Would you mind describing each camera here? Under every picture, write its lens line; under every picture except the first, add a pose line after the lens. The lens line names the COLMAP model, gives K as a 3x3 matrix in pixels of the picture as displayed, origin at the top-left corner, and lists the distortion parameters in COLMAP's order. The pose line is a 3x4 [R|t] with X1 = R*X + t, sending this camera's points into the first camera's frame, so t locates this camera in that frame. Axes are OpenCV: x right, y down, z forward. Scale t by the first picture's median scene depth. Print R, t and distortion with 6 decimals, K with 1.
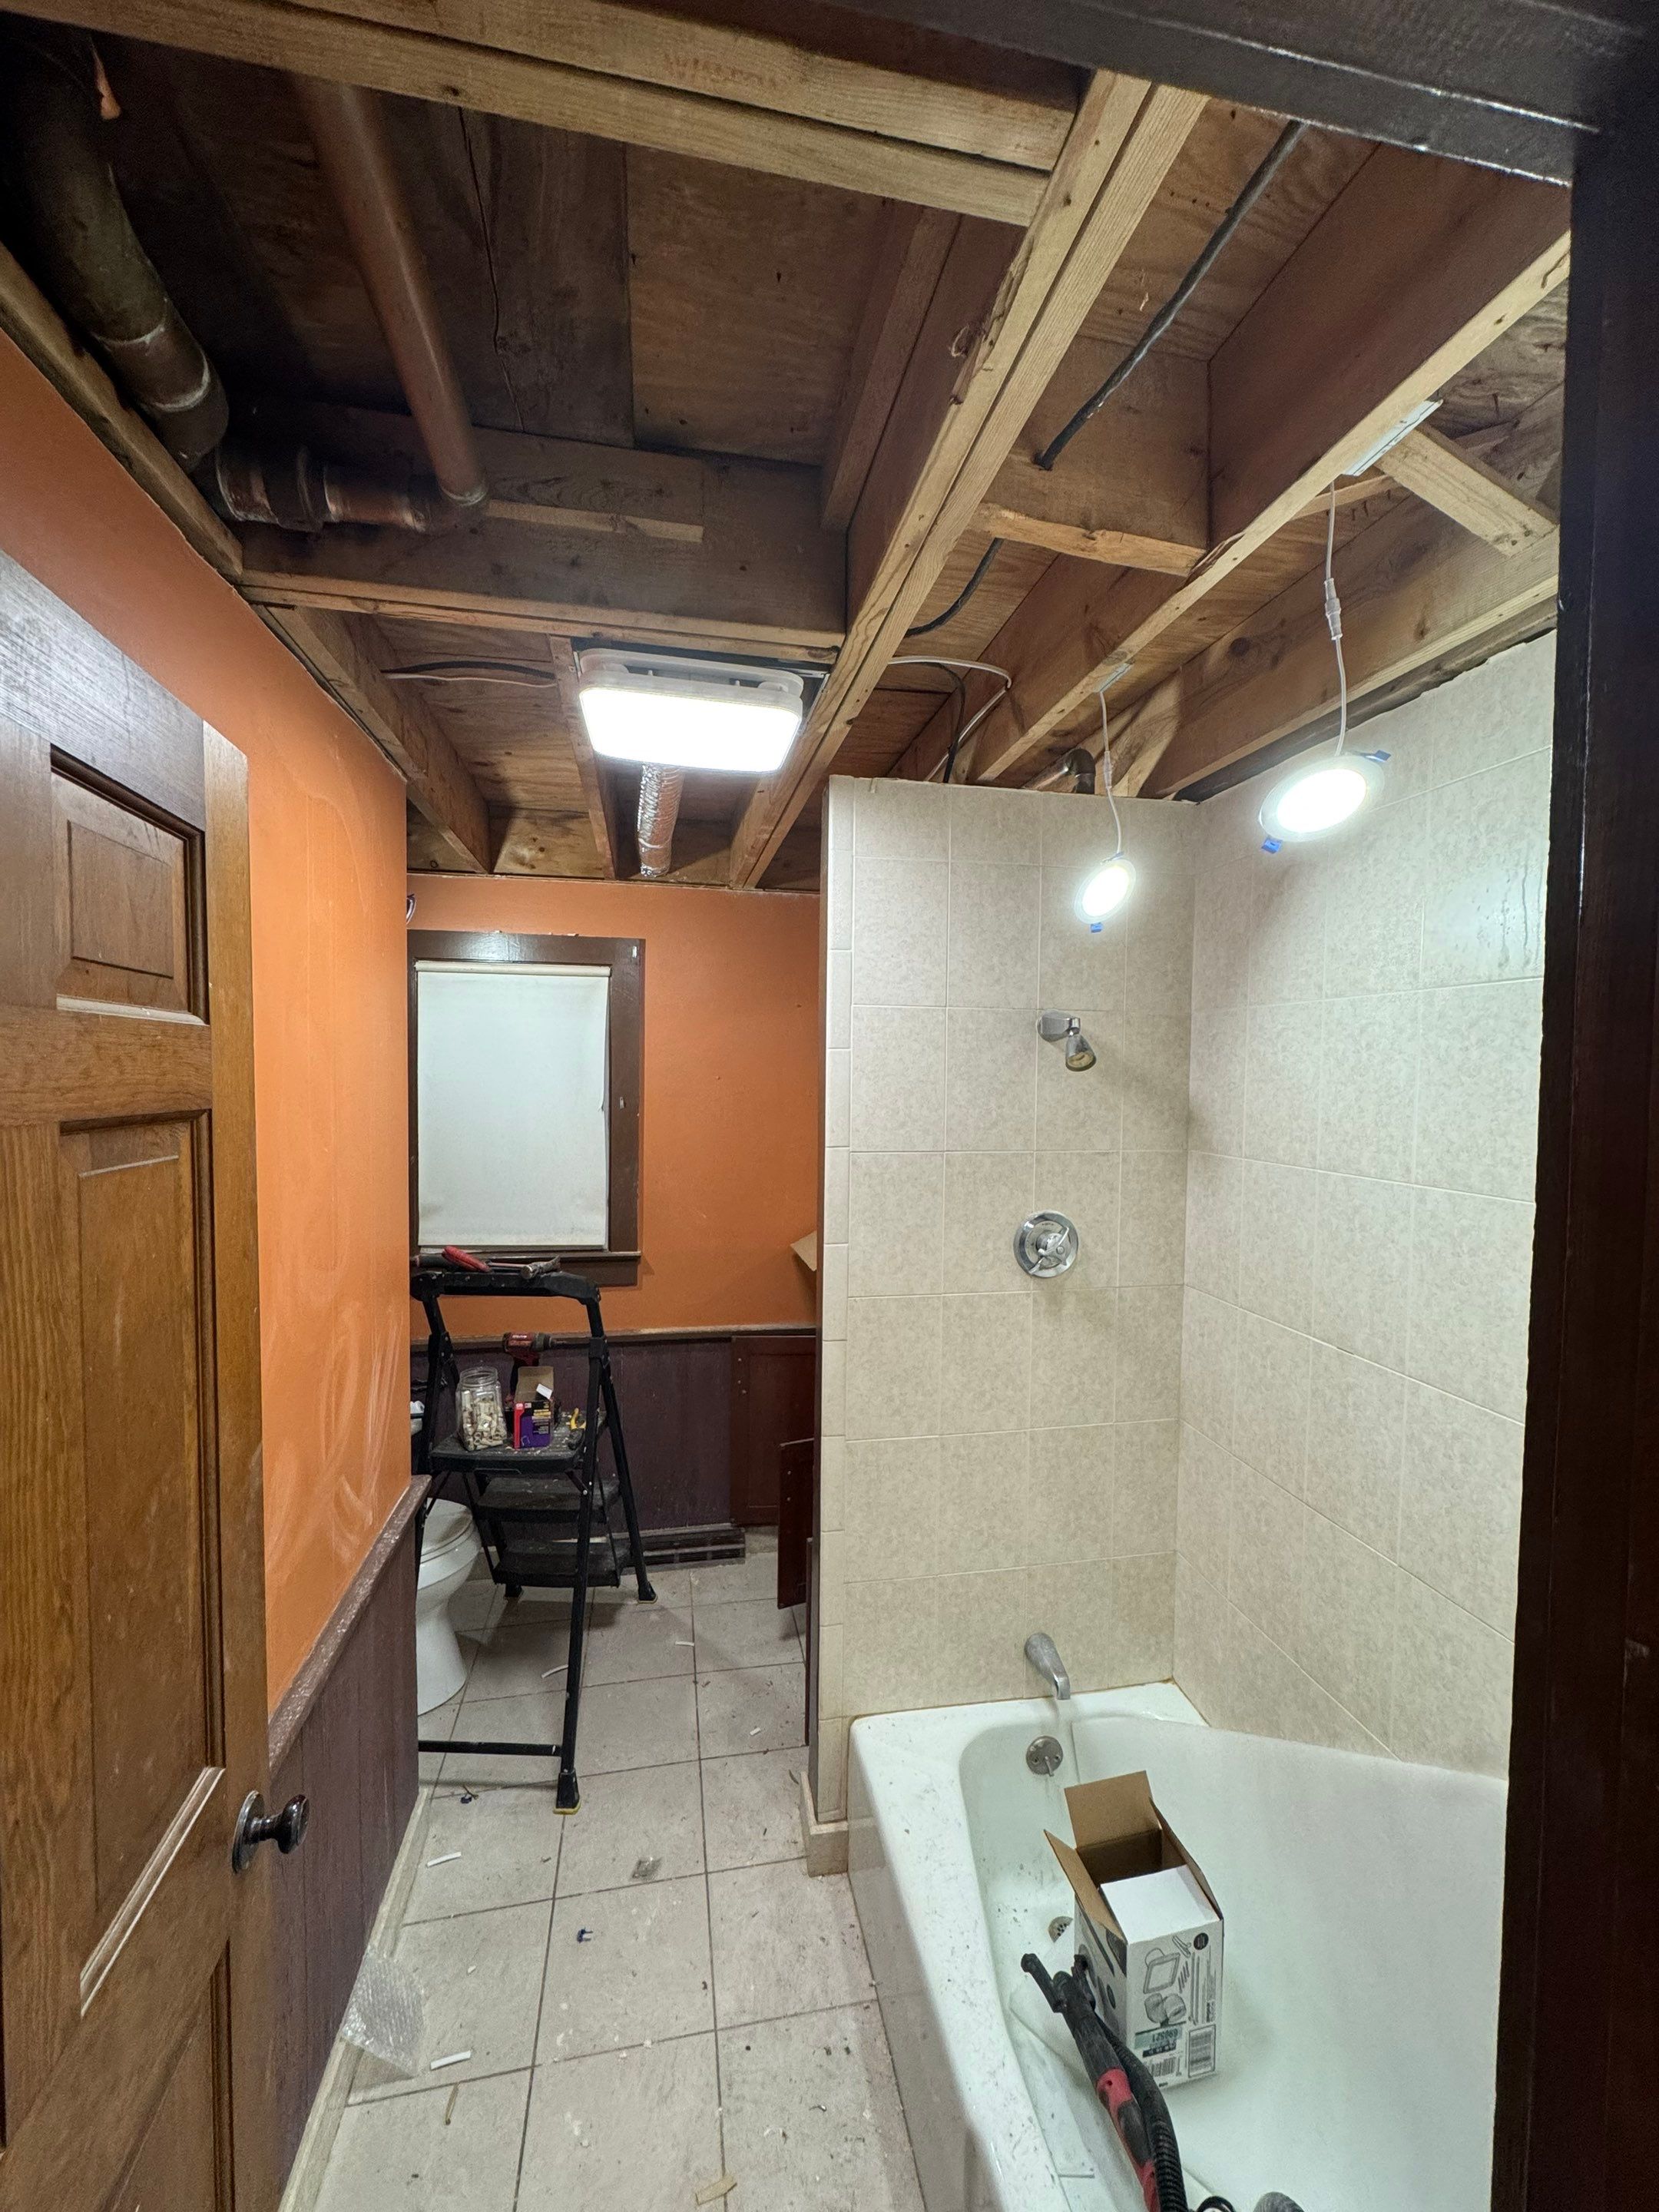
lens RADIAL K [[882.9, 0, 765.9], [0, 882.9, 1107.0], [0, 0, 1]] dist [-0.000519, -0.000649]
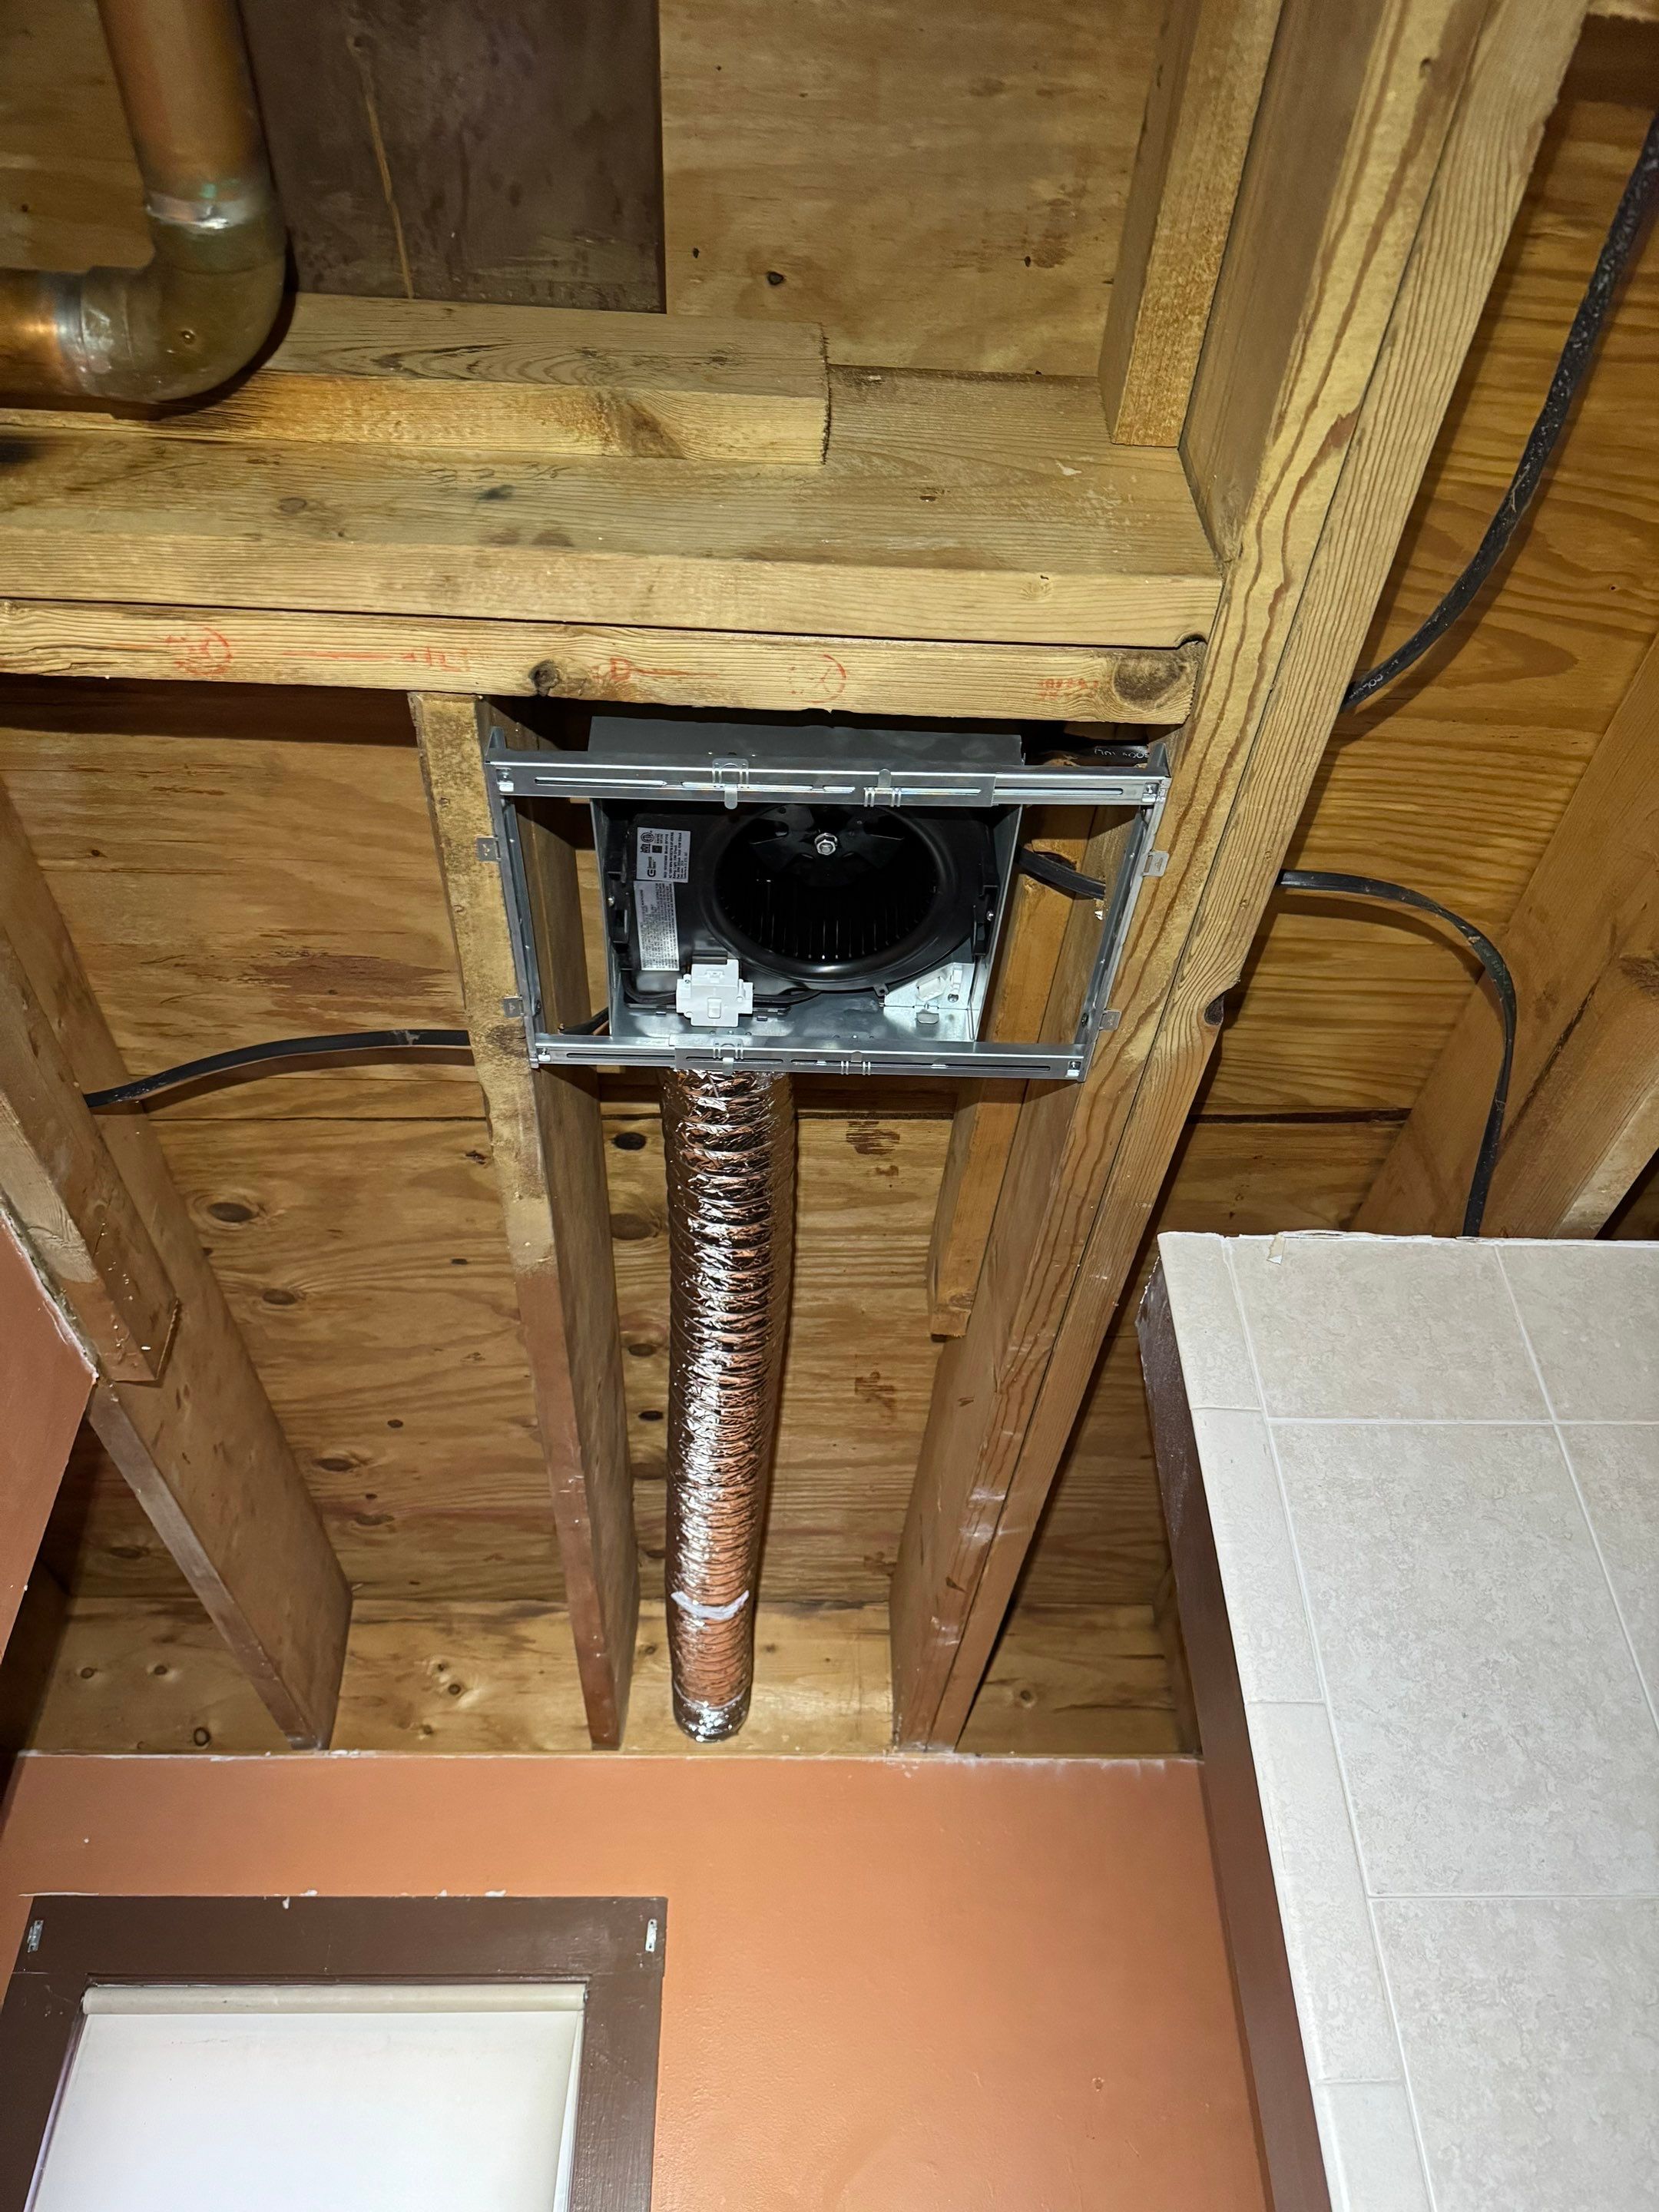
lens RADIAL K [[1560.5, 0, 829.5], [0, 1560.5, 1106.0], [0, 0, 1]] dist [0.004823, 0.000038]
pose [[0.997510, -0.054268, -0.045040, -0.041204], [0.009380, 0.735070, -0.677927, 0.039663], [0.069897, 0.675816, 0.733748, 0.530754]]
